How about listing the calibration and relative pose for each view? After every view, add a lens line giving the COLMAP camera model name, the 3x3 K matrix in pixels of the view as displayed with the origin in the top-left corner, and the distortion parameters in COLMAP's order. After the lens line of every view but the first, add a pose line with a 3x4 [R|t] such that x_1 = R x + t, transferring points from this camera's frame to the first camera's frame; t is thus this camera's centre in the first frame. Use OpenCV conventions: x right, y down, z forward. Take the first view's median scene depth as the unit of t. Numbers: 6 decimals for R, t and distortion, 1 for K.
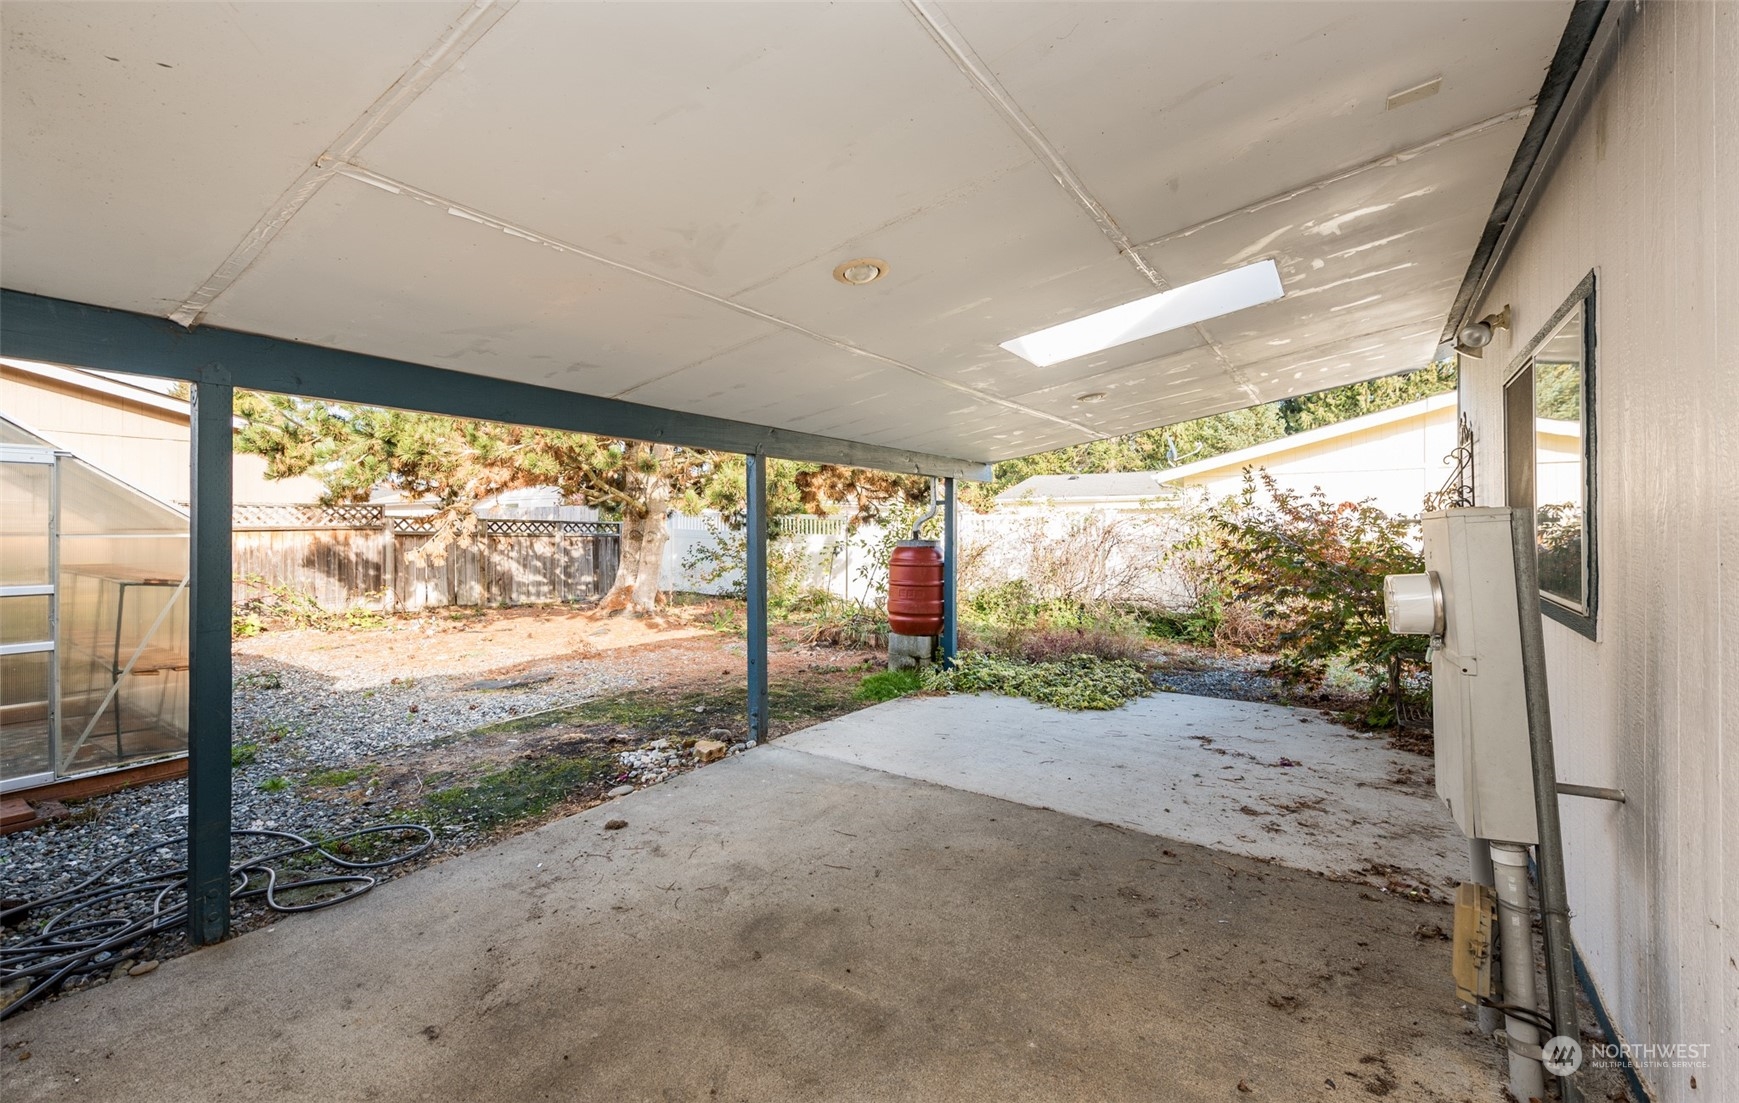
lens RADIAL K [[723.4, 0, 866.4], [0, 723.4, 521.1], [0, 0, 1]] dist [-0.000812, -0.000068]
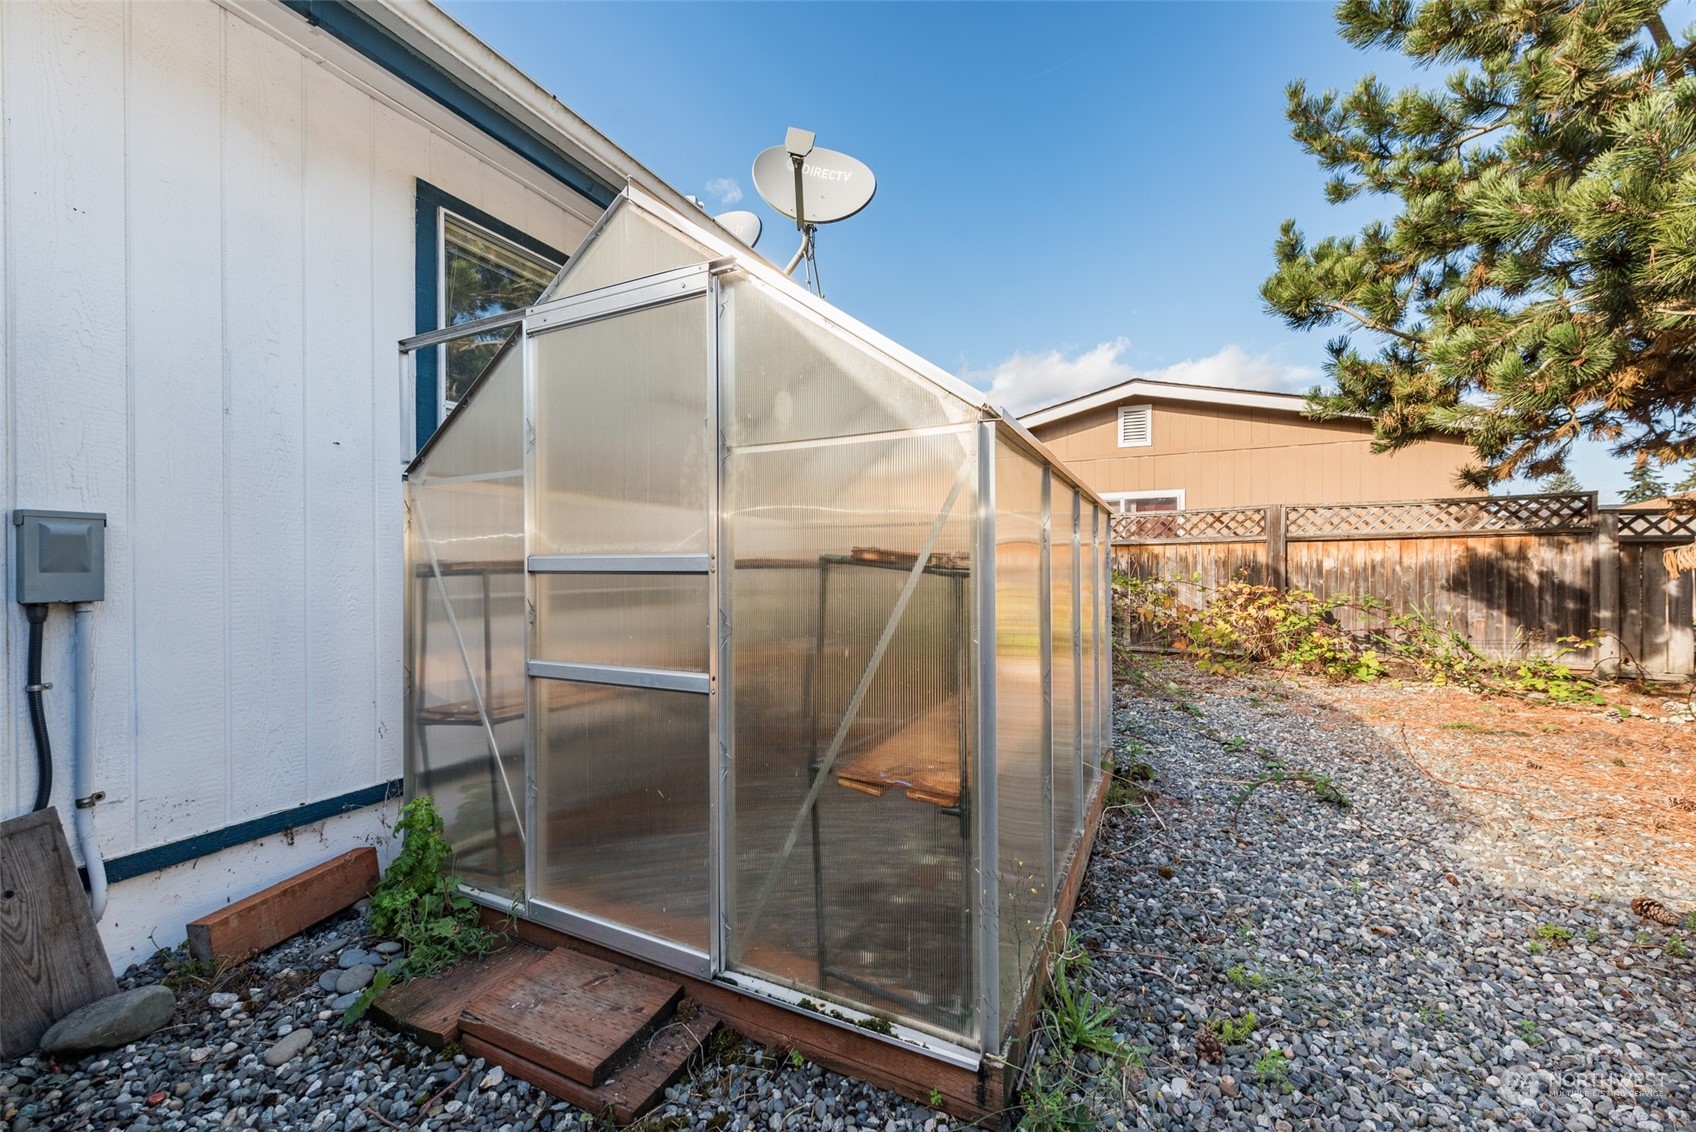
lens RADIAL K [[673.2, 0, 847.3], [0, 673.2, 574.0], [0, 0, 1]] dist [0.020117, -0.005263]
pose [[0.154348, 0.009180, -0.987974, -0.225476], [0.014590, 0.999827, 0.011569, 0.031513], [0.987909, -0.016201, 0.154188, 0.333631]]
